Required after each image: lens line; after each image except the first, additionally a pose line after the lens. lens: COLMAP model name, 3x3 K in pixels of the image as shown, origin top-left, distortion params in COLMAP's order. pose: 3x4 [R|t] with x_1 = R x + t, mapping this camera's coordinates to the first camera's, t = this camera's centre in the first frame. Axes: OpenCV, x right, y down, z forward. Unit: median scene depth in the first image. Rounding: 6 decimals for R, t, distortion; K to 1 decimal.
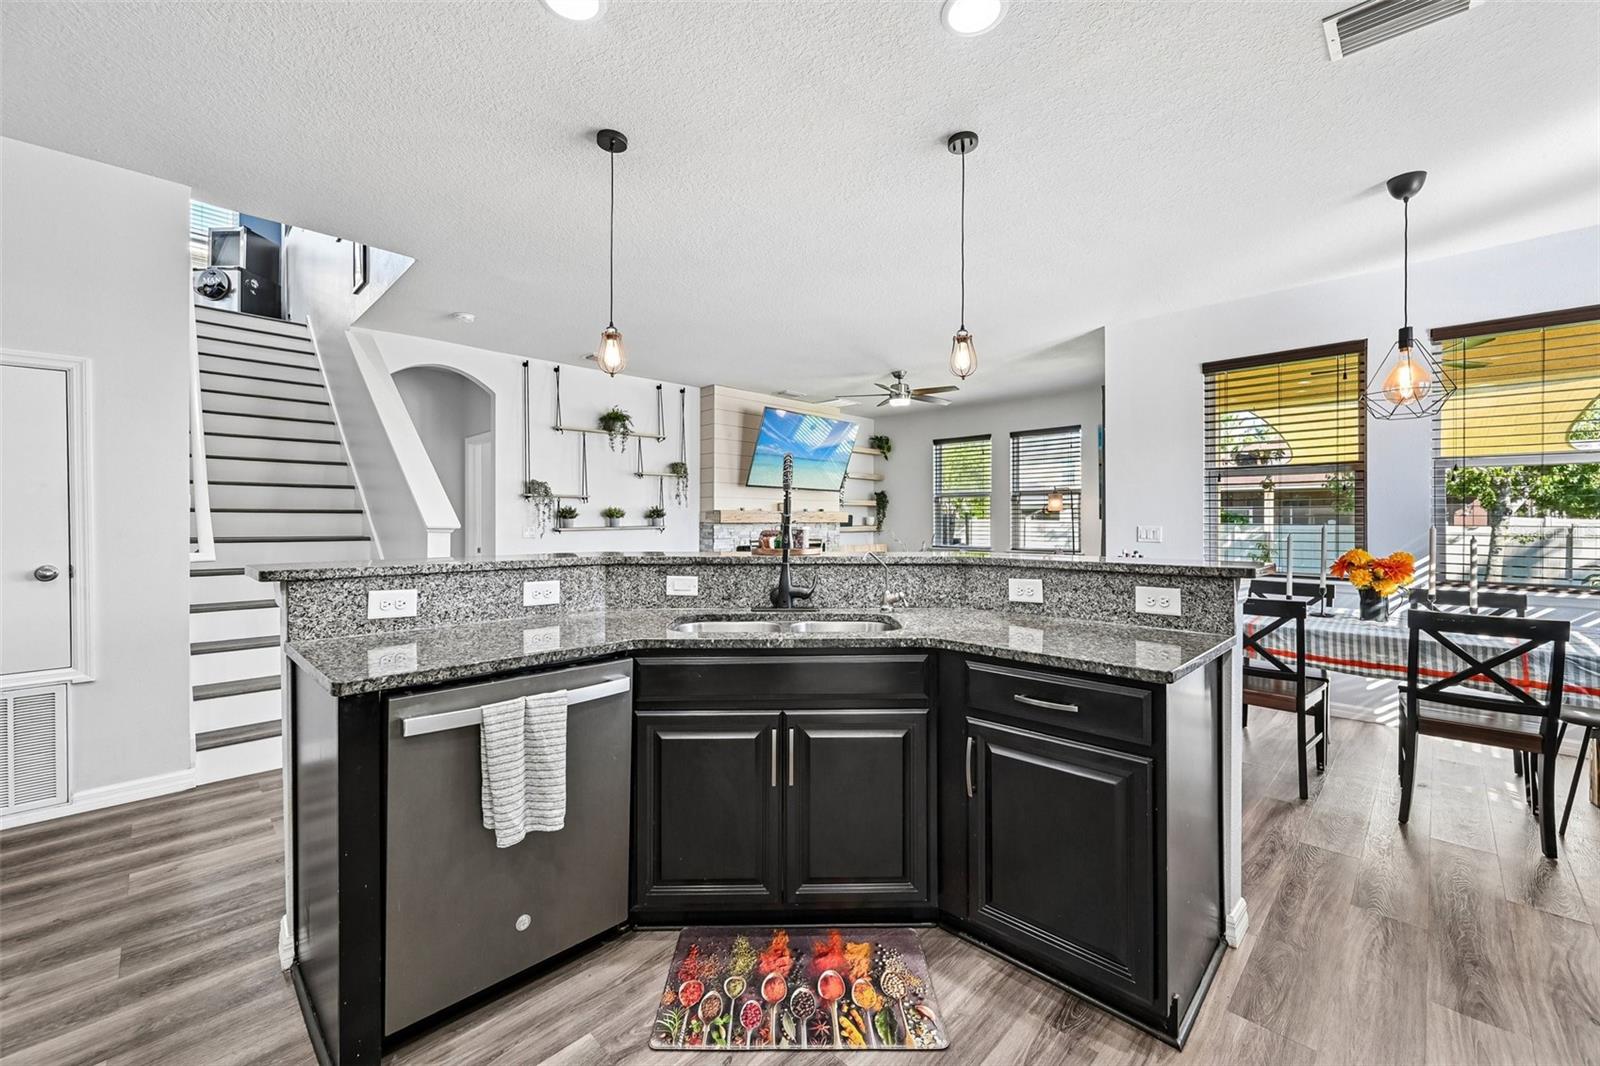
lens RADIAL K [[636.6, 0, 803.9], [0, 636.6, 522.1], [0, 0, 1]] dist [0.004071, 0.000740]
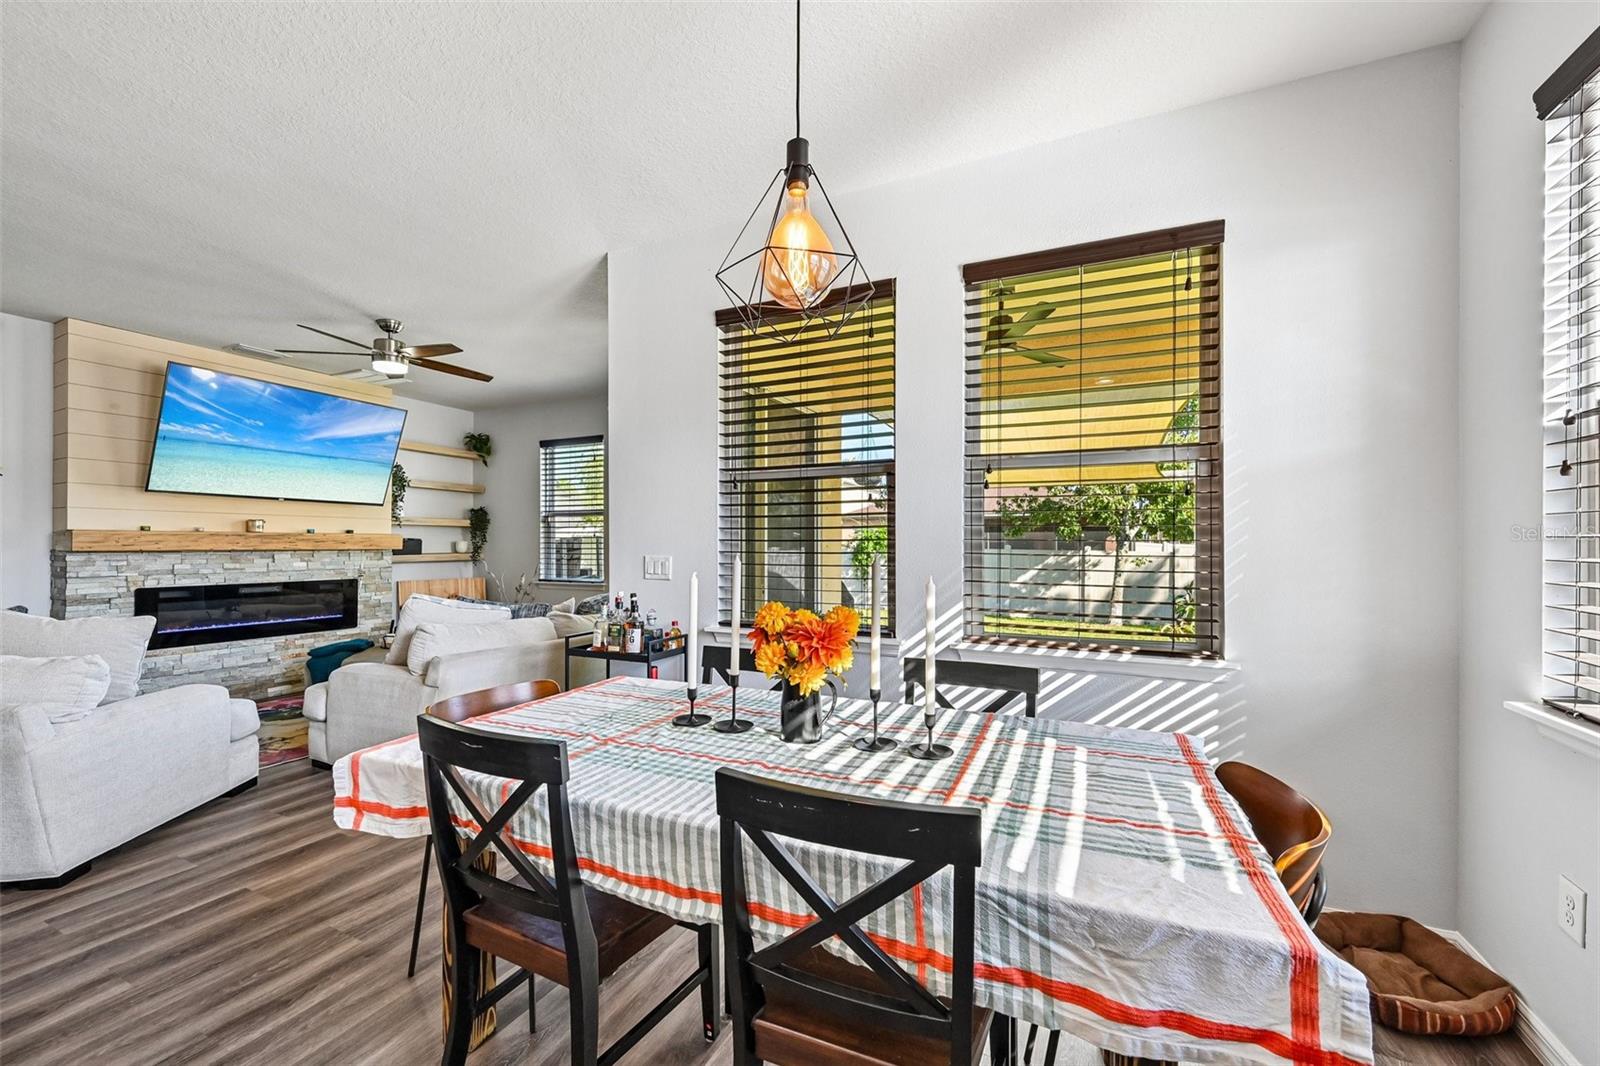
lens RADIAL K [[633.5, 0, 804.2], [0, 633.5, 545.2], [0, 0, 1]] dist [-0.000859, 0.000055]
pose [[0.944501, -0.001489, 0.328506, 0.320118], [0.002595, 0.999992, -0.002929, -0.000779], [-0.328499, 0.003619, 0.944497, 0.223998]]
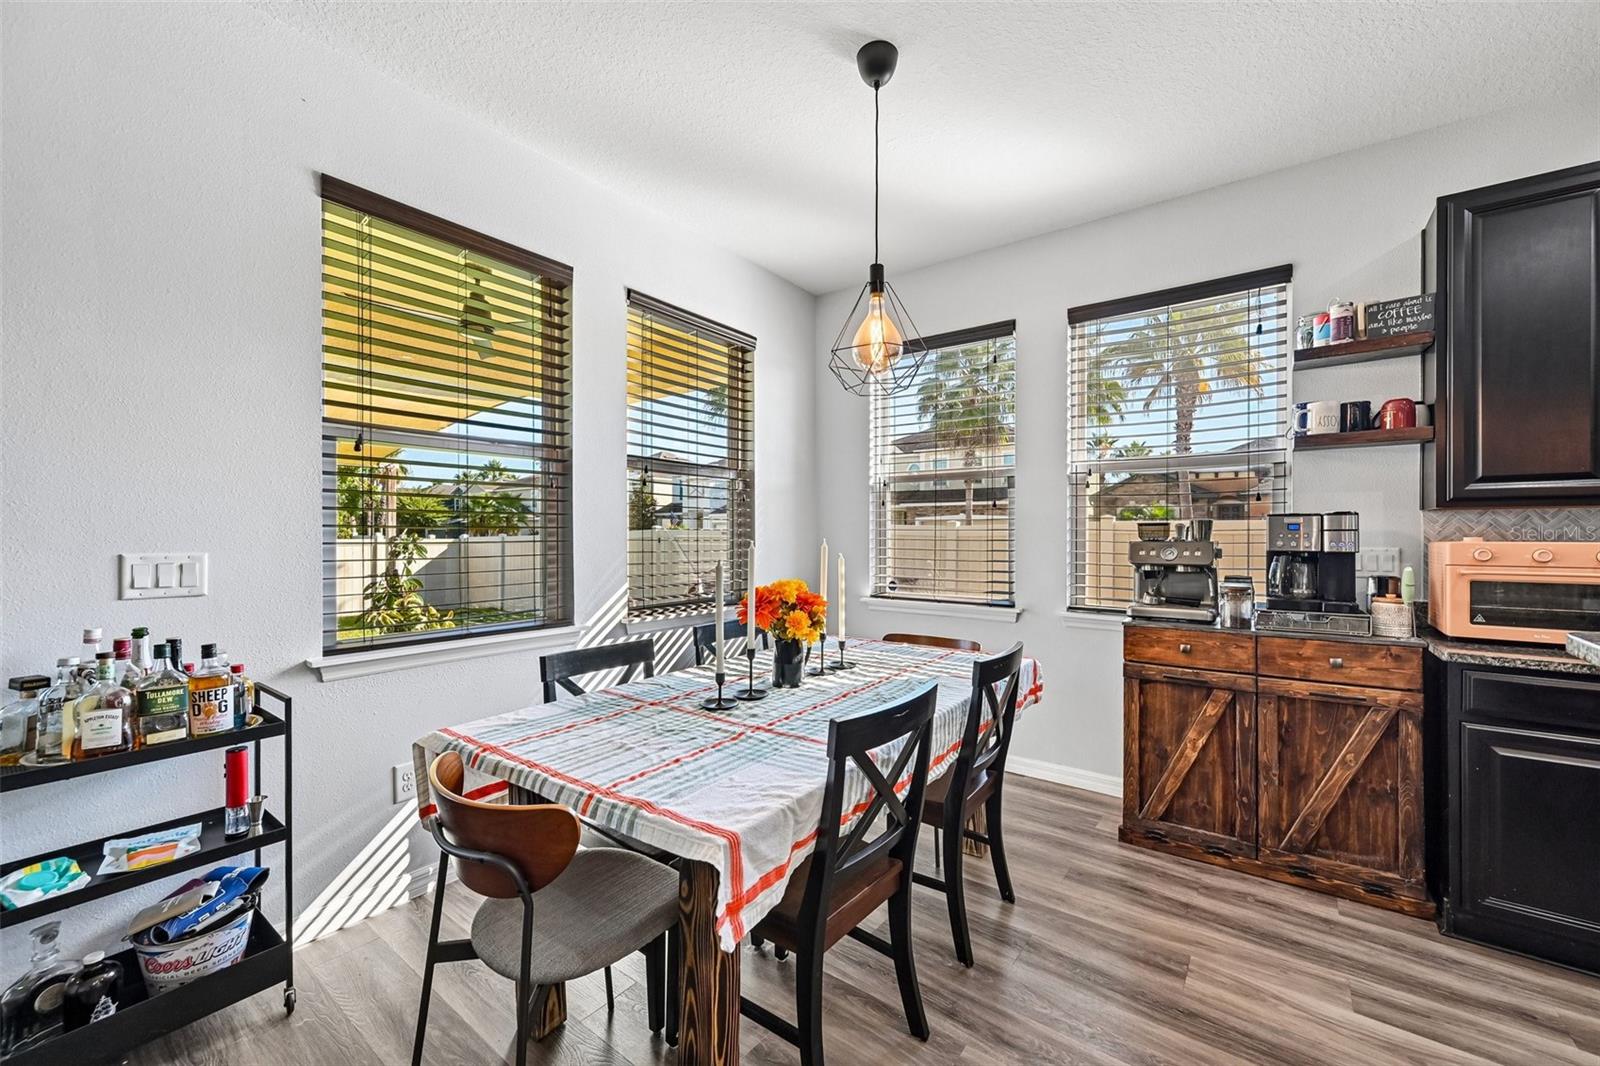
lens RADIAL K [[632.9, 0, 807.0], [0, 632.9, 534.9], [0, 0, 1]] dist [-0.000583, -0.000149]
pose [[-0.131596, -0.005920, 0.991286, 0.100553], [0.000628, 0.999981, 0.006055, -0.002974], [-0.991303, 0.001419, -0.131590, 0.473949]]
